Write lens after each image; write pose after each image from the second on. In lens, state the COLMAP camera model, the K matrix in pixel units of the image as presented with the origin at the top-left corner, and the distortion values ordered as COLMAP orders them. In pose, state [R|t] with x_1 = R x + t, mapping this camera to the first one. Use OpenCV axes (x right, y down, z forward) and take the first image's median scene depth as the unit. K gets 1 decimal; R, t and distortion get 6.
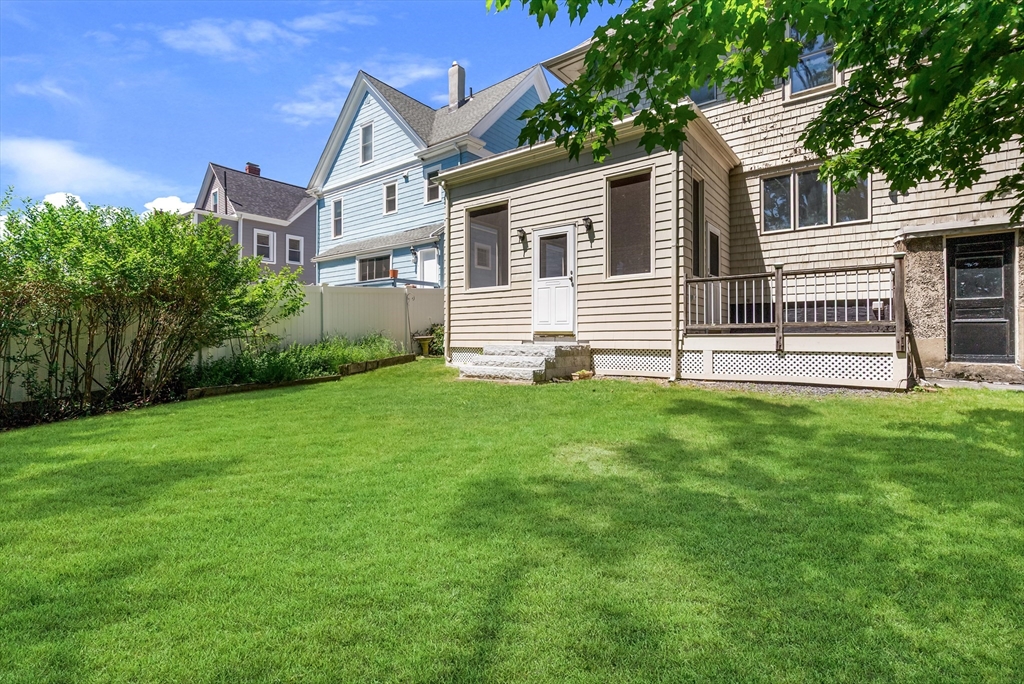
lens RADIAL K [[471.5, 0, 514.5], [0, 471.5, 336.1], [0, 0, 1]] dist [0.002365, 0.000076]
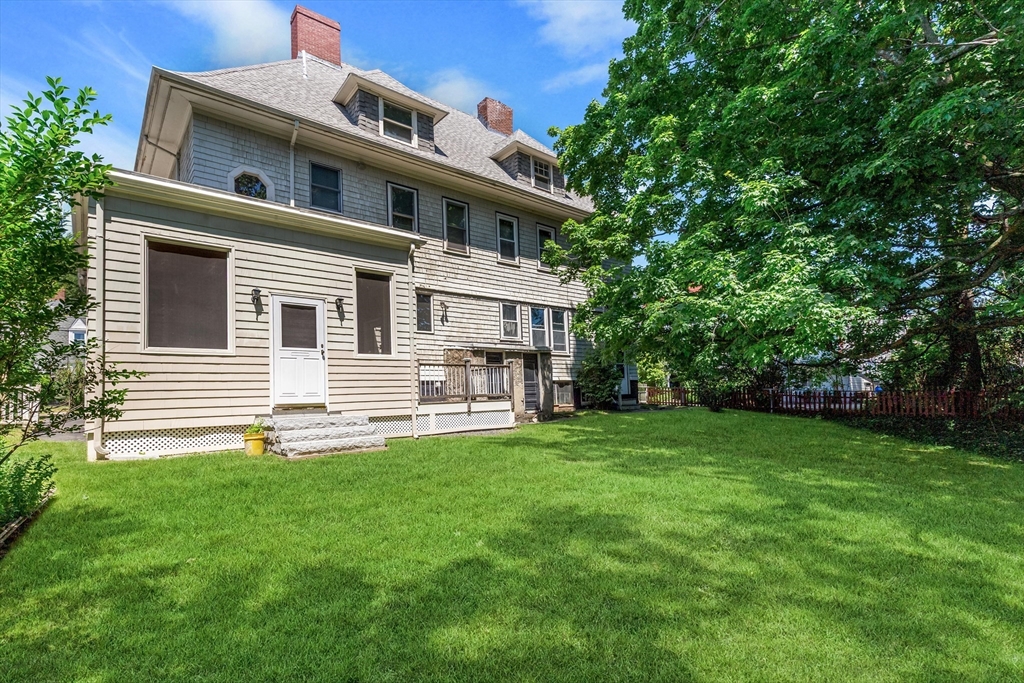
lens RADIAL K [[487.4, 0, 512.2], [0, 487.4, 378.5], [0, 0, 1]] dist [0.000930, 0.000048]
pose [[0.224231, 0.036253, 0.973861, -0.834960], [0.034945, 0.998366, -0.045211, -0.001106], [-0.973909, 0.044169, 0.222598, 0.368085]]
